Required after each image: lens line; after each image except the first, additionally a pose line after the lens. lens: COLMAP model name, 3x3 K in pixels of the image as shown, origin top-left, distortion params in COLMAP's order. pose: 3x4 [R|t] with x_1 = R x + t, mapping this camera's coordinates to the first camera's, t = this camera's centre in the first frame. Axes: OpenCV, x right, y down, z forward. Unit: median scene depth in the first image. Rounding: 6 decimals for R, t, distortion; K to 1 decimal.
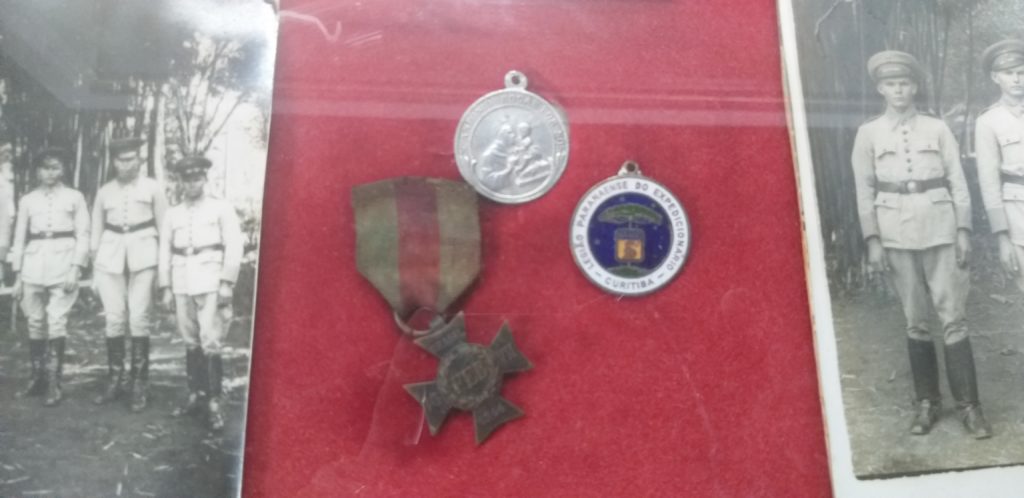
lens RADIAL K [[726.4, 0, 512.0], [0, 726.4, 249.0], [0, 0, 1]] dist [0.028637, -0.001646]
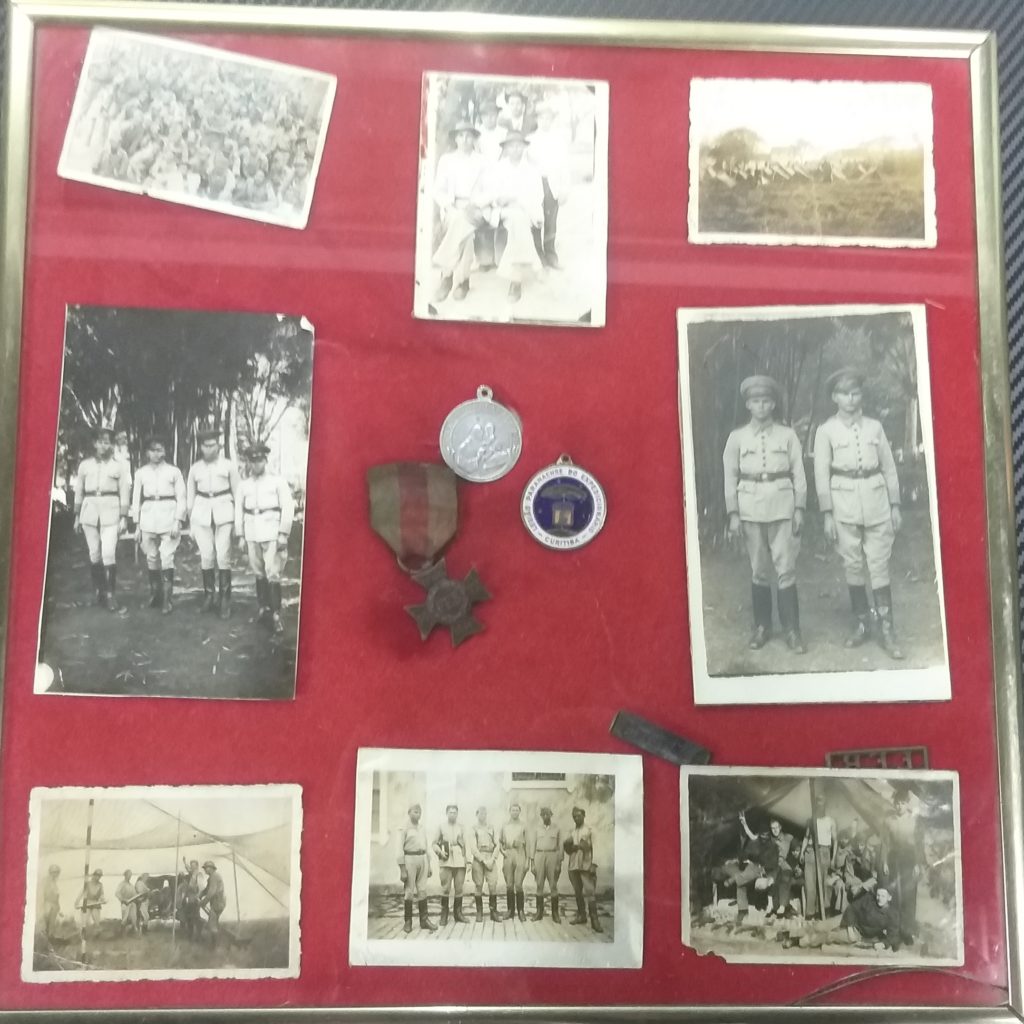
lens RADIAL K [[751.4, 0, 512.0], [0, 751.4, 512.0], [0, 0, 1]] dist [0.005517, 0.001267]
pose [[0.998085, 0.024607, 0.056746, -0.020339], [-0.024835, 0.999686, 0.003315, -0.012516], [-0.056647, -0.004718, 0.998383, -0.473329]]
